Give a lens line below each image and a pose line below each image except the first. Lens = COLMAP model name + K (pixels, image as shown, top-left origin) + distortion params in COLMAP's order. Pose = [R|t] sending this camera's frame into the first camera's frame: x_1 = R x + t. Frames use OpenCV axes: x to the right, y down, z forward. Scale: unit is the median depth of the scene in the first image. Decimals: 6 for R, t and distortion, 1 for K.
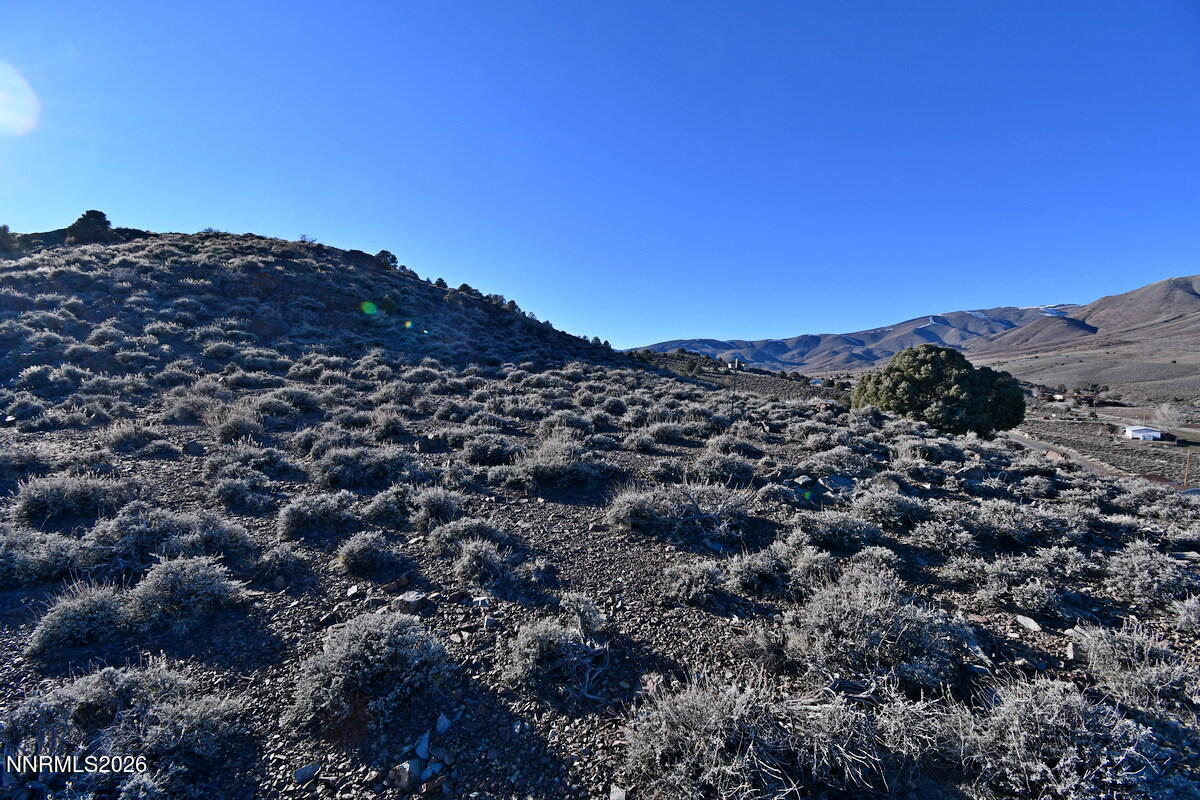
lens RADIAL K [[523.0, 0, 595.6], [0, 523.0, 401.2], [0, 0, 1]] dist [-0.002369, -0.014470]
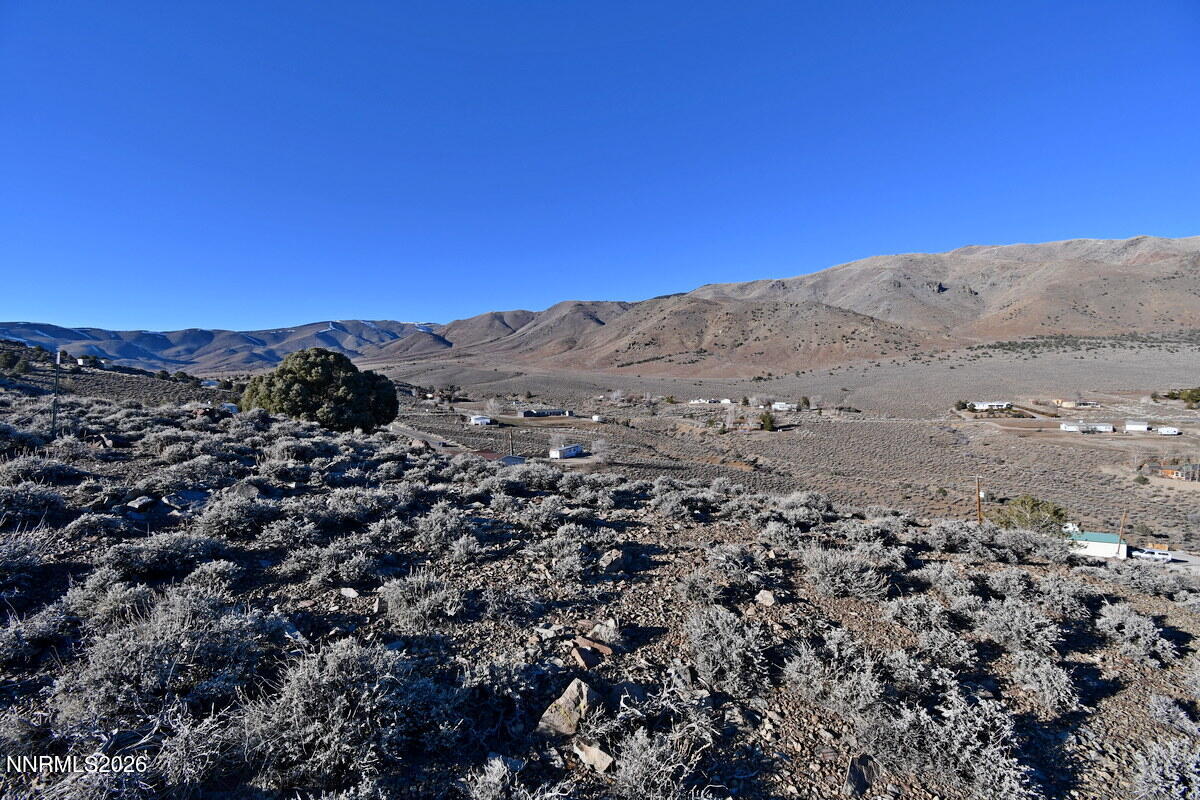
lens RADIAL K [[523.0, 0, 593.0], [0, 523.0, 395.1], [0, 0, 1]] dist [-0.002369, -0.014470]
pose [[0.512678, -0.017375, 0.858405, 0.052202], [0.030256, 0.999540, 0.002161, 0.001076], [-0.858047, 0.024864, 0.512968, -0.031904]]
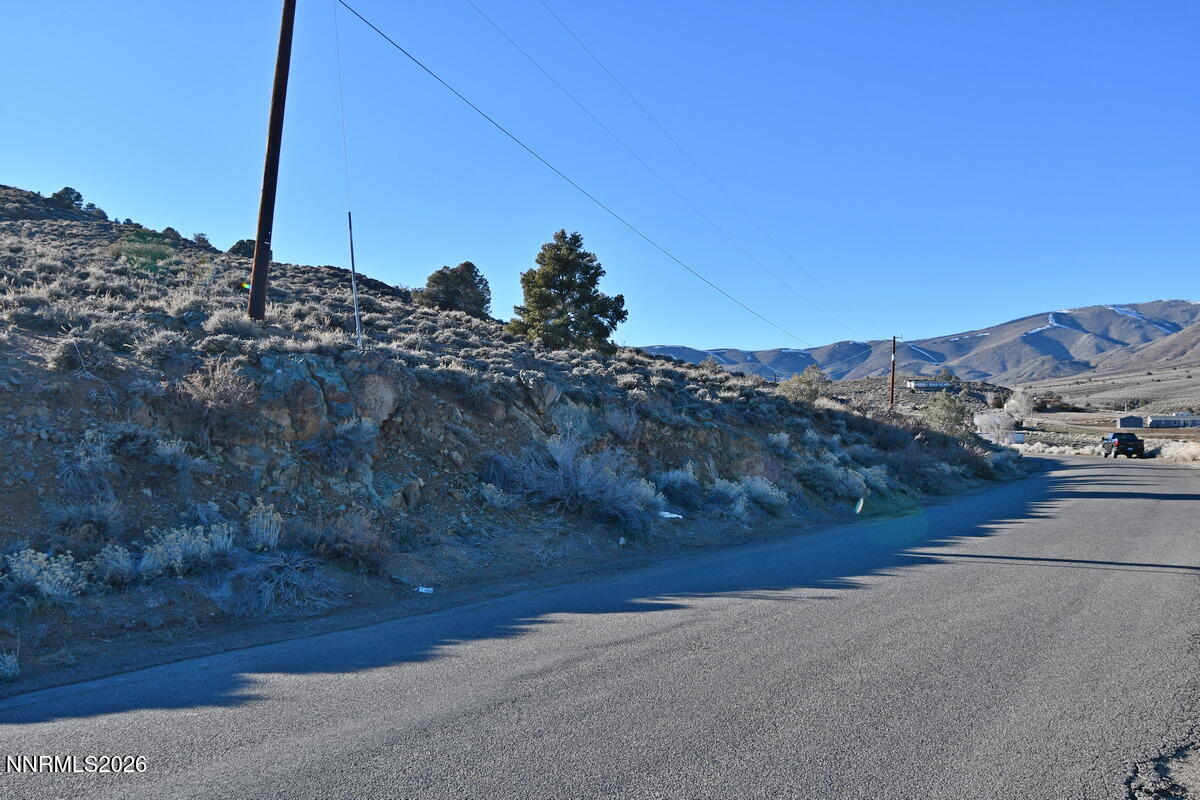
lens RADIAL K [[986.5, 0, 600.3], [0, 986.5, 400.4], [0, 0, 1]] dist [0.000049, -0.029275]
pose [[0.993304, 0.009317, 0.115151, 0.478234], [-0.001777, 0.997857, -0.065409, 0.284966], [-0.115514, 0.064766, 0.991192, -1.155108]]
